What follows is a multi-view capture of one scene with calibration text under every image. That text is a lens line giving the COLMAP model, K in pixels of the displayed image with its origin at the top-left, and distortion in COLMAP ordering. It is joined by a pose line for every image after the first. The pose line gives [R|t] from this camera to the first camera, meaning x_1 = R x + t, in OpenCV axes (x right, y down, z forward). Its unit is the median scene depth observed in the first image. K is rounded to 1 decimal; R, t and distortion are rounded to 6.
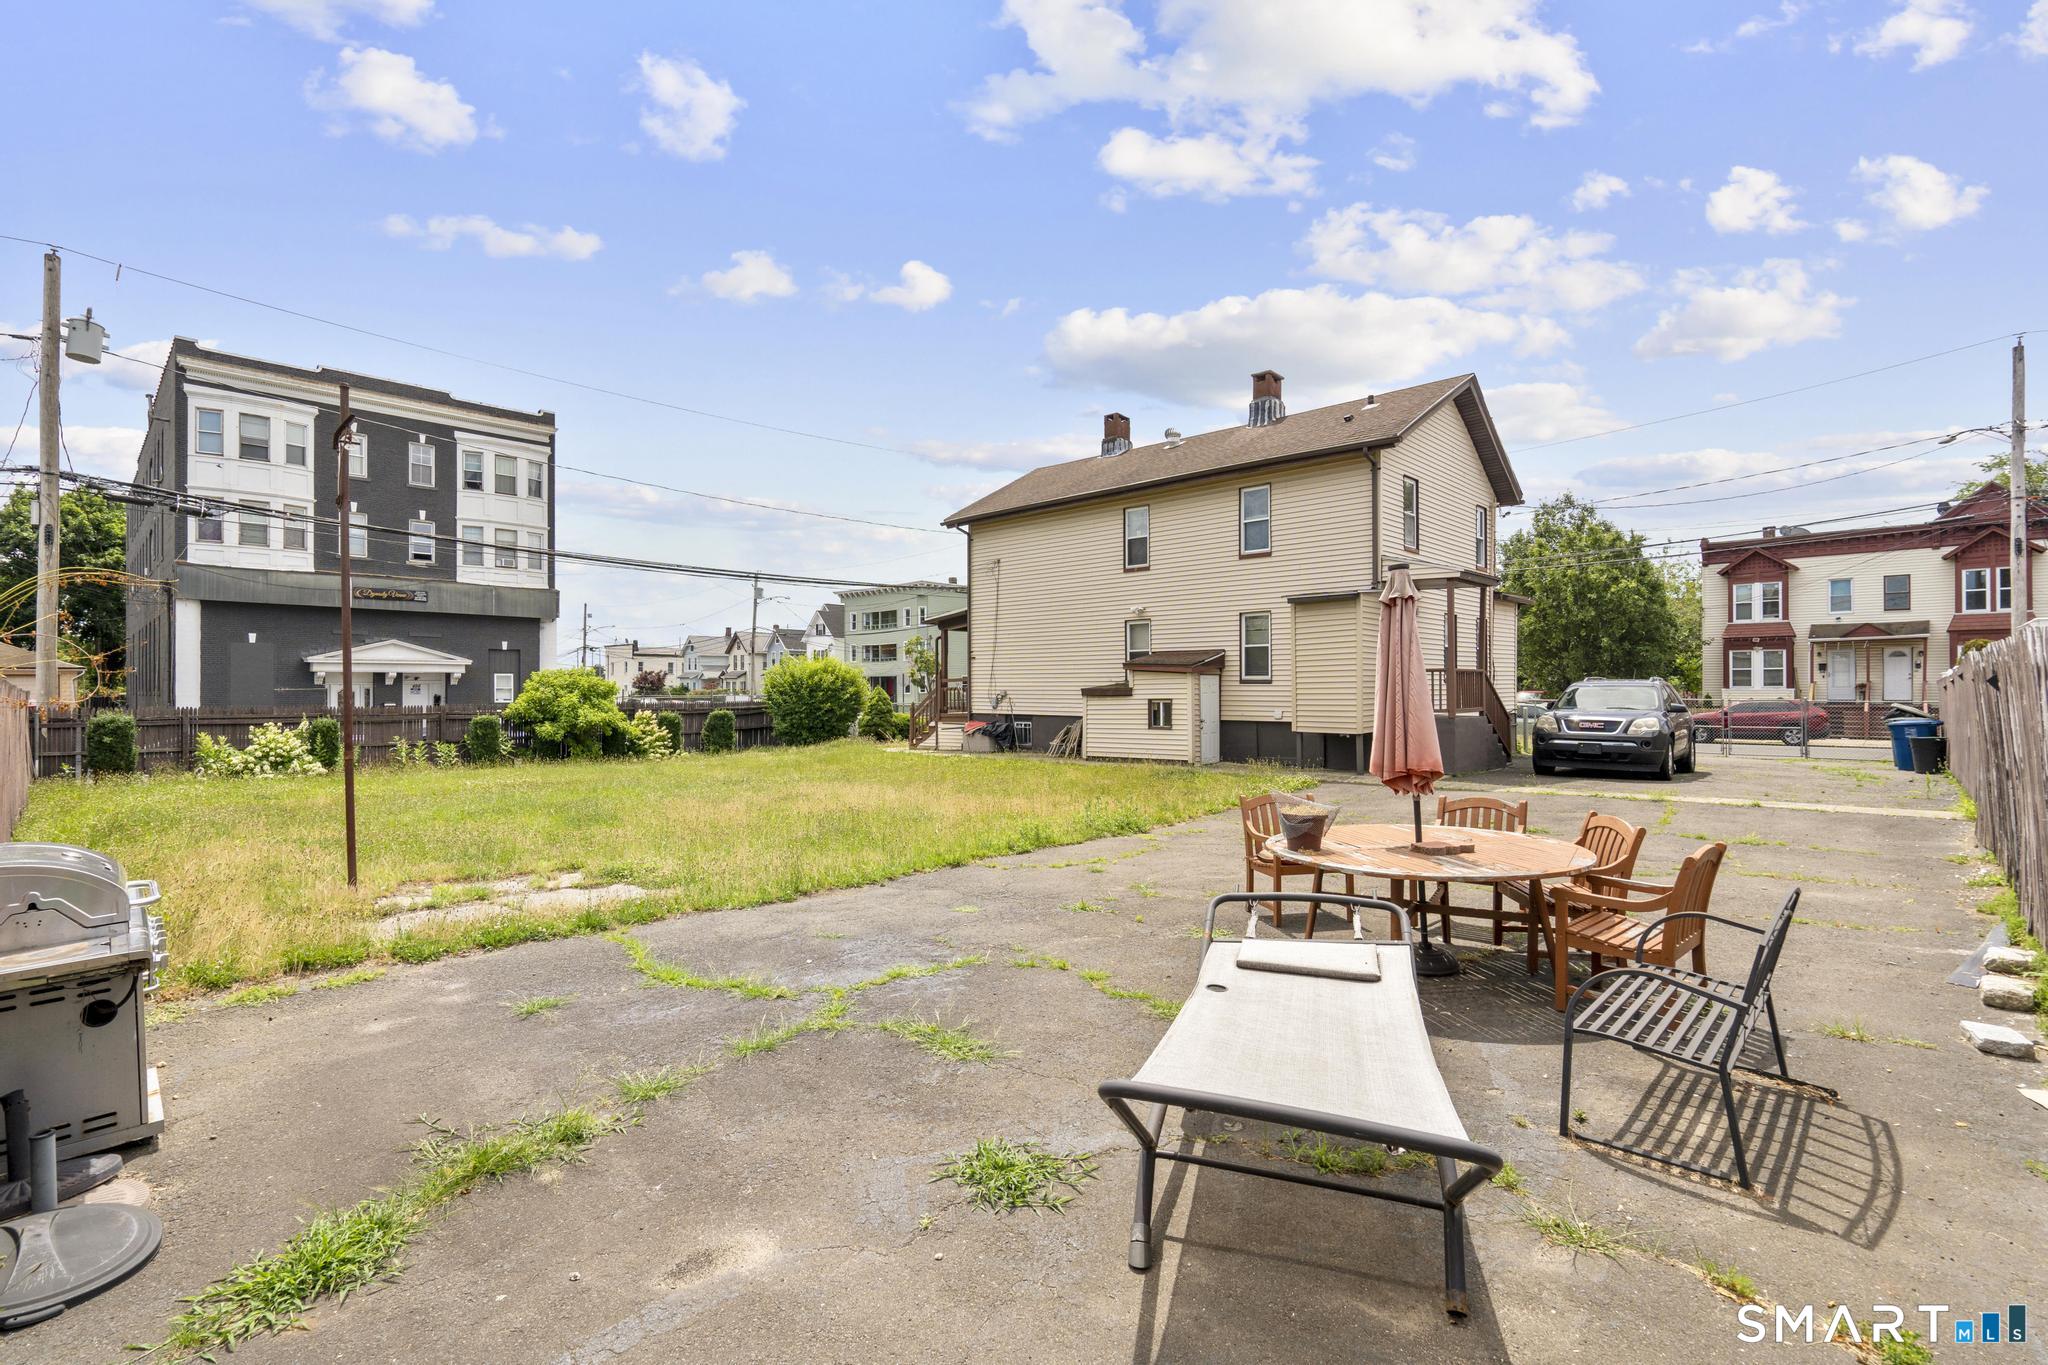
lens RADIAL K [[953.7, 0, 1024.0], [0, 953.7, 682.5], [0, 0, 1]] dist [-0.001266, -0.000128]
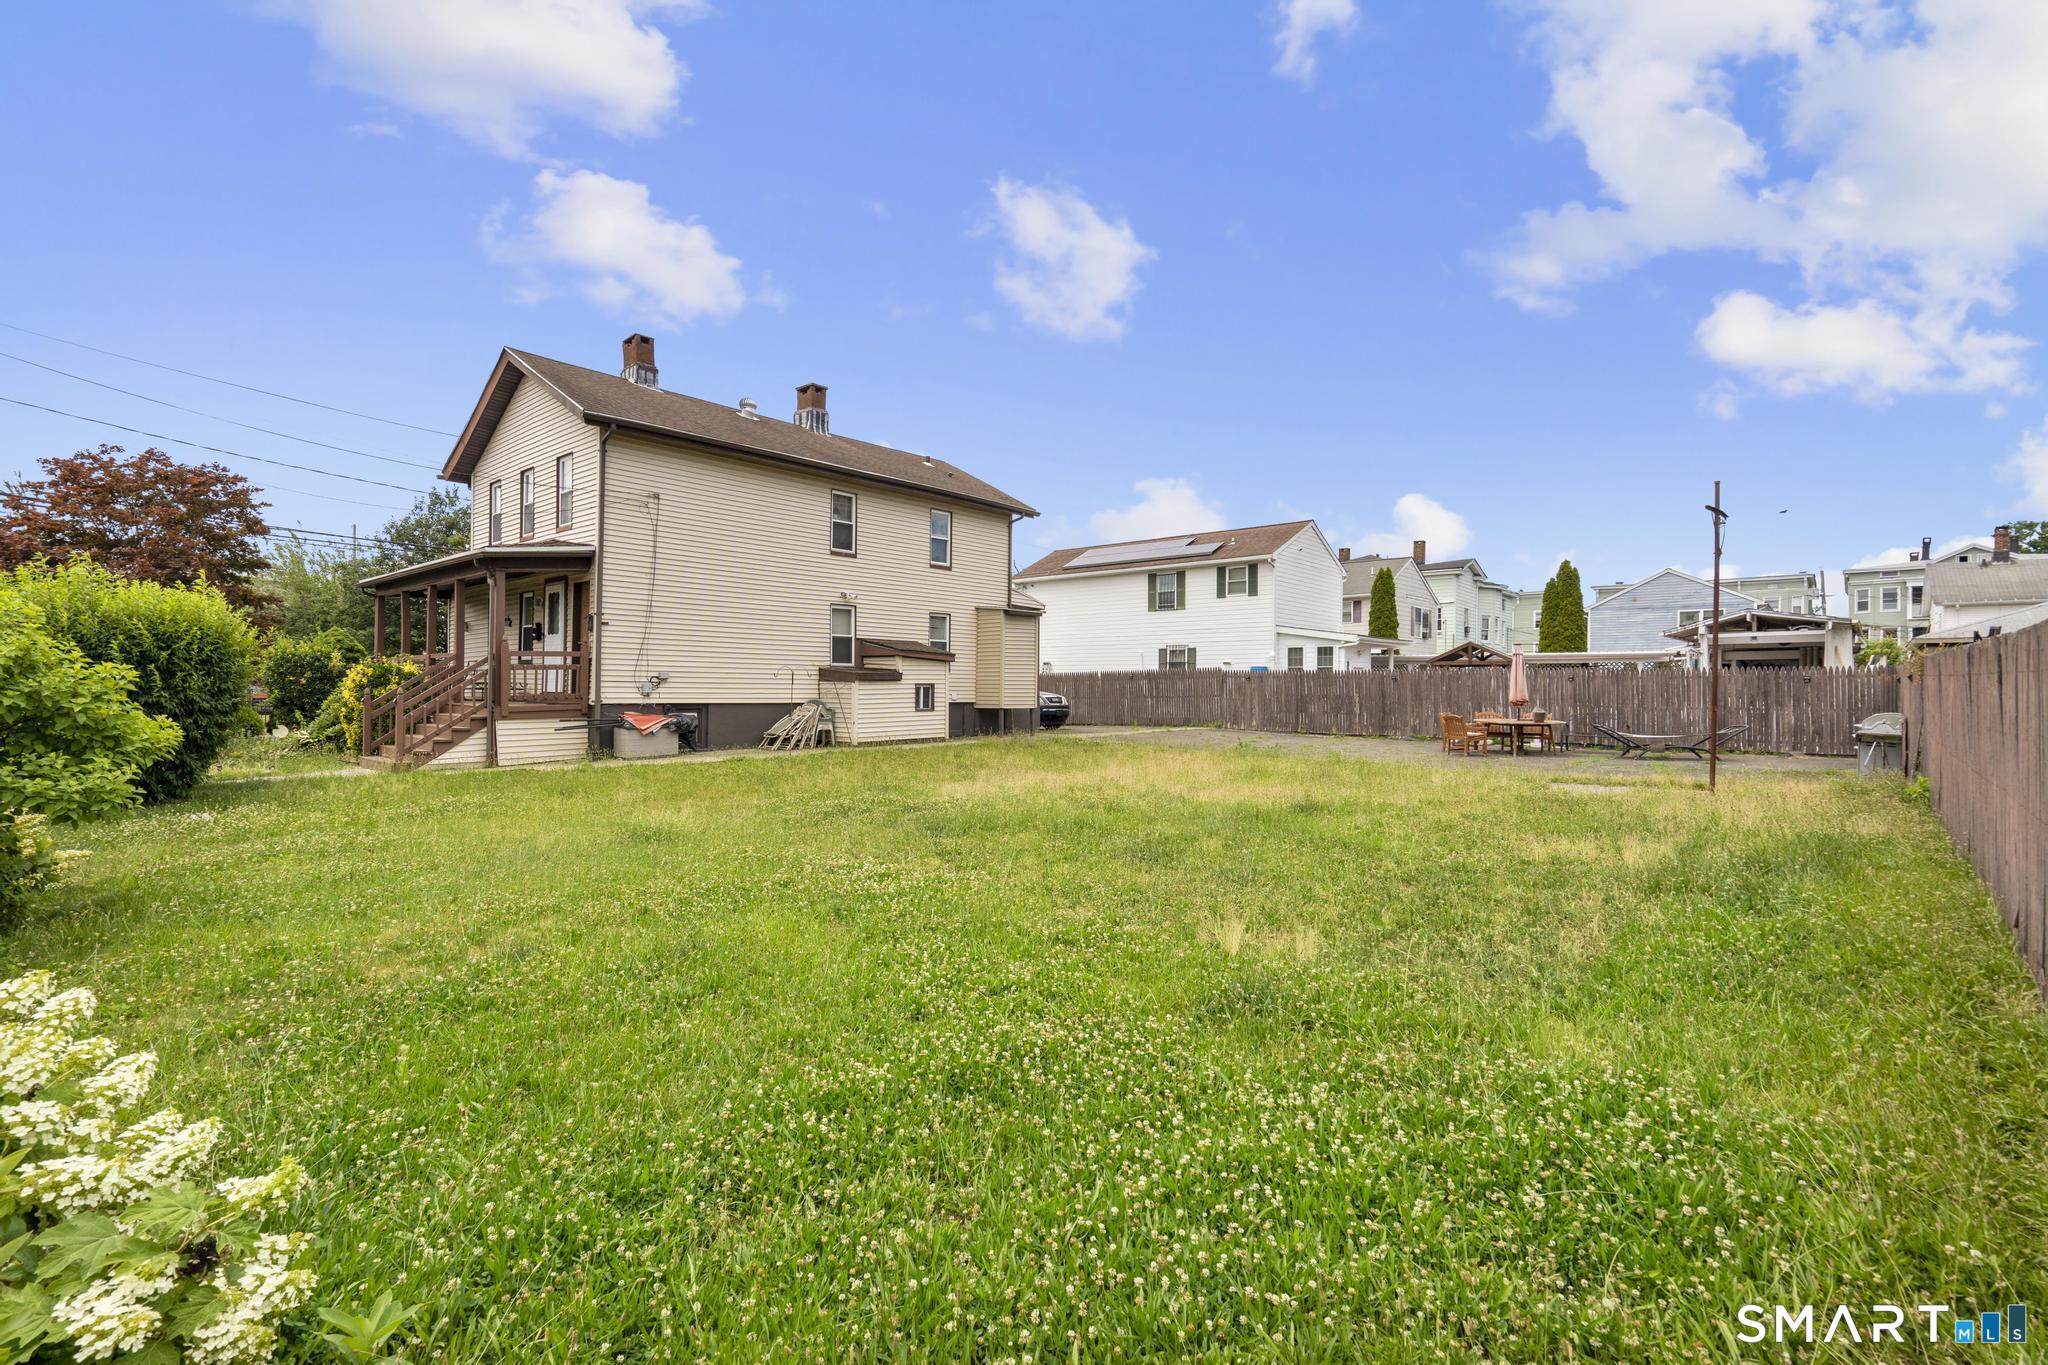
lens RADIAL K [[953.7, 0, 1024.0], [0, 953.7, 682.5], [0, 0, 1]] dist [-0.001266, -0.000128]
pose [[-0.044763, 0.011159, 0.998935, -0.310600], [-0.011924, 0.999860, -0.011704, 0.008834], [-0.998926, -0.012435, -0.044623, 0.299833]]
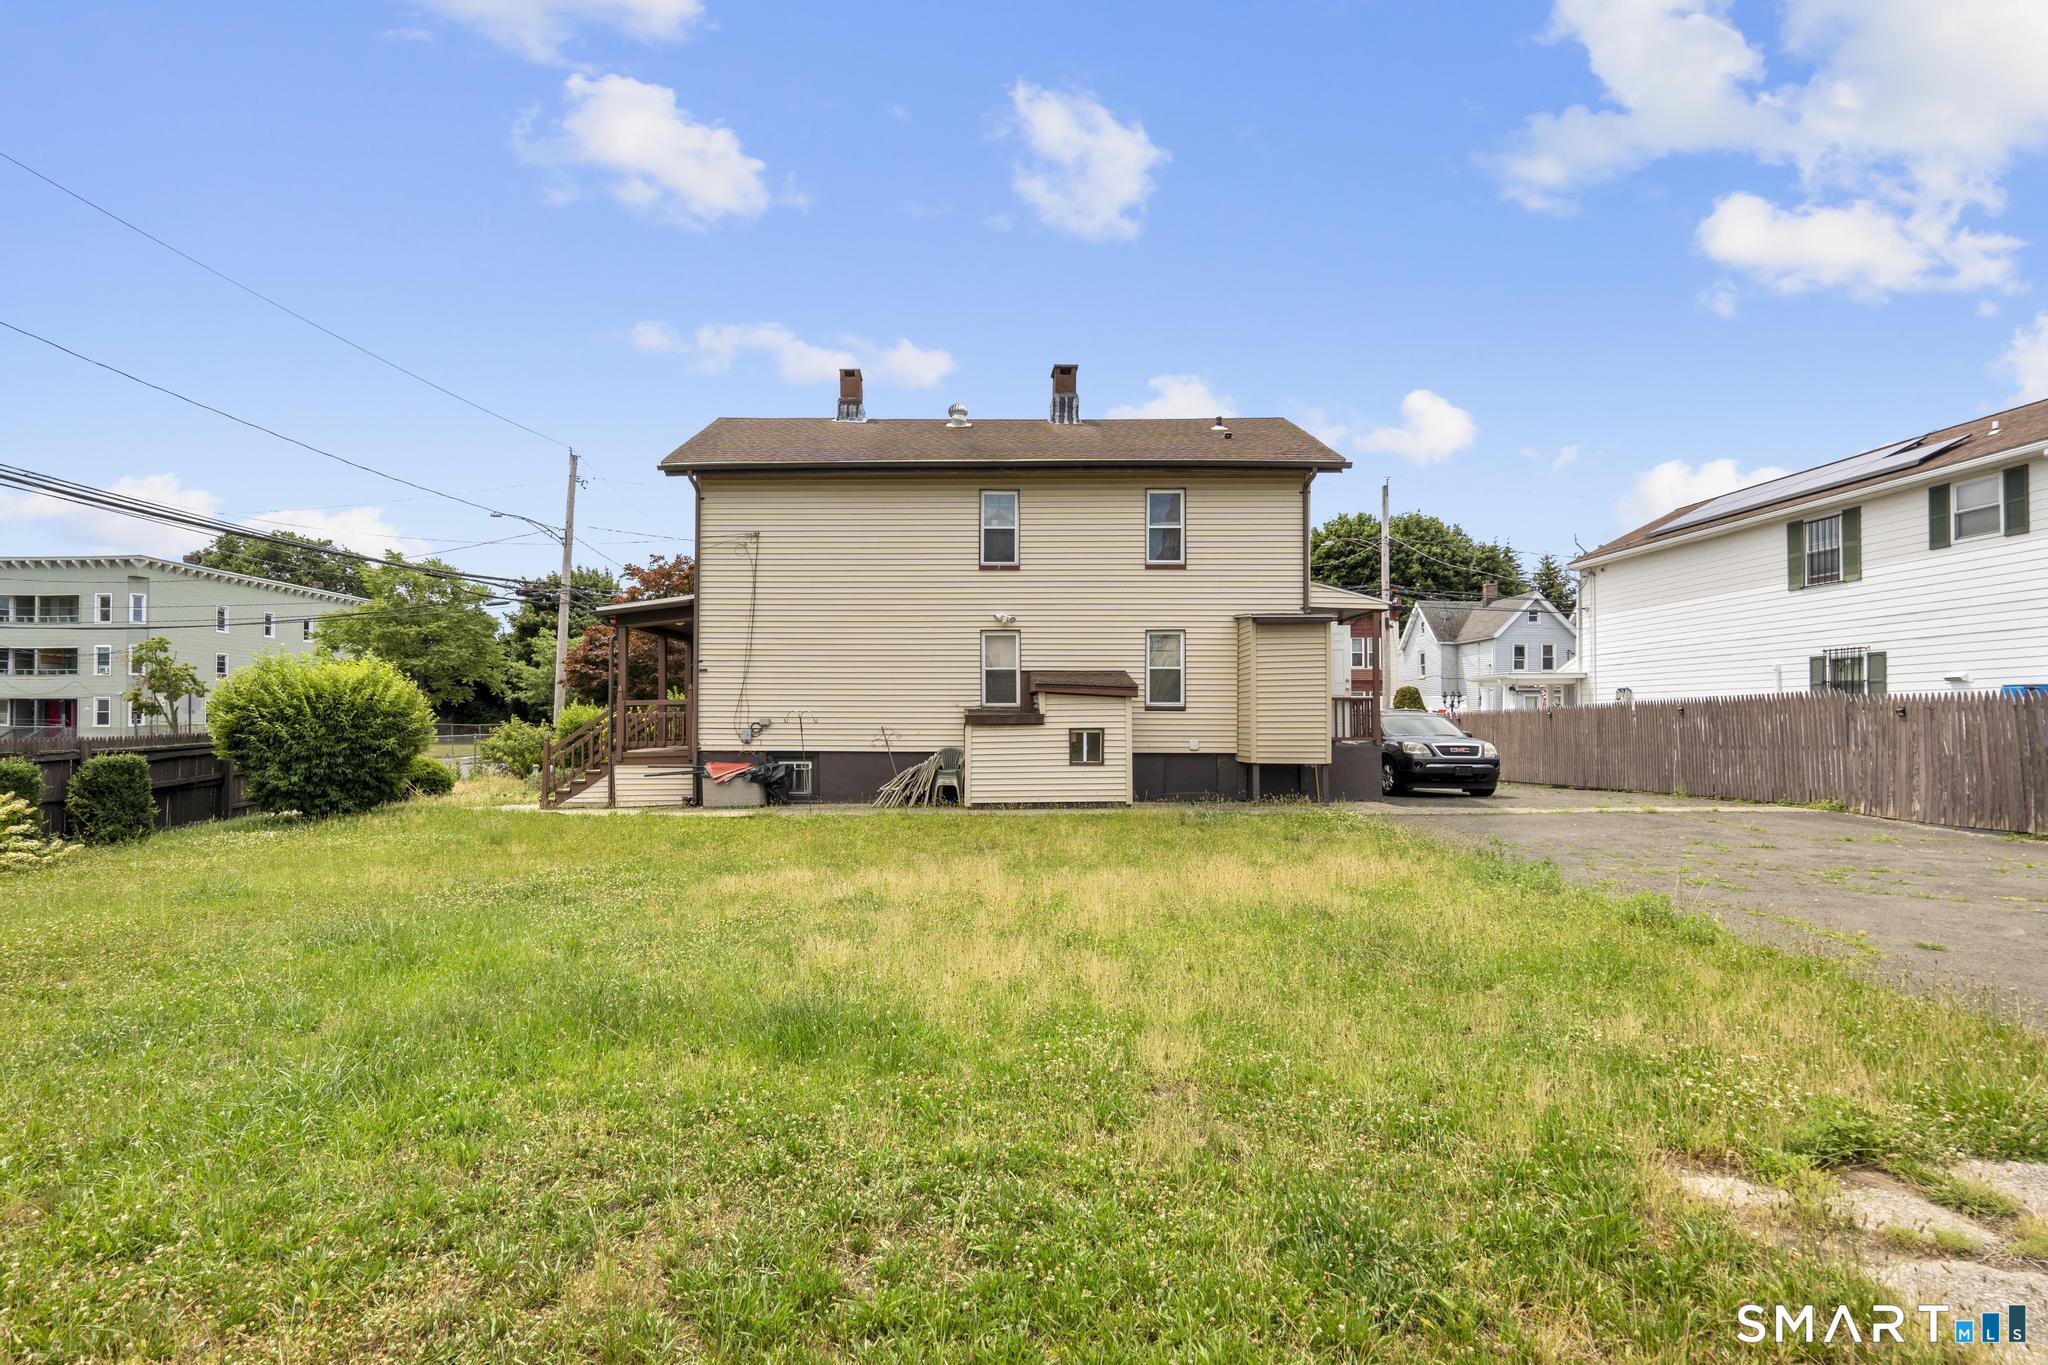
lens RADIAL K [[945.8, 0, 971.4], [0, 945.8, 714.2], [0, 0, 1]] dist [0.001055, -0.000141]
pose [[0.732772, 0.009153, 0.680412, -0.155009], [-0.007463, 0.999957, -0.005414, 0.003386], [-0.680433, -0.001111, 0.732810, 0.151206]]
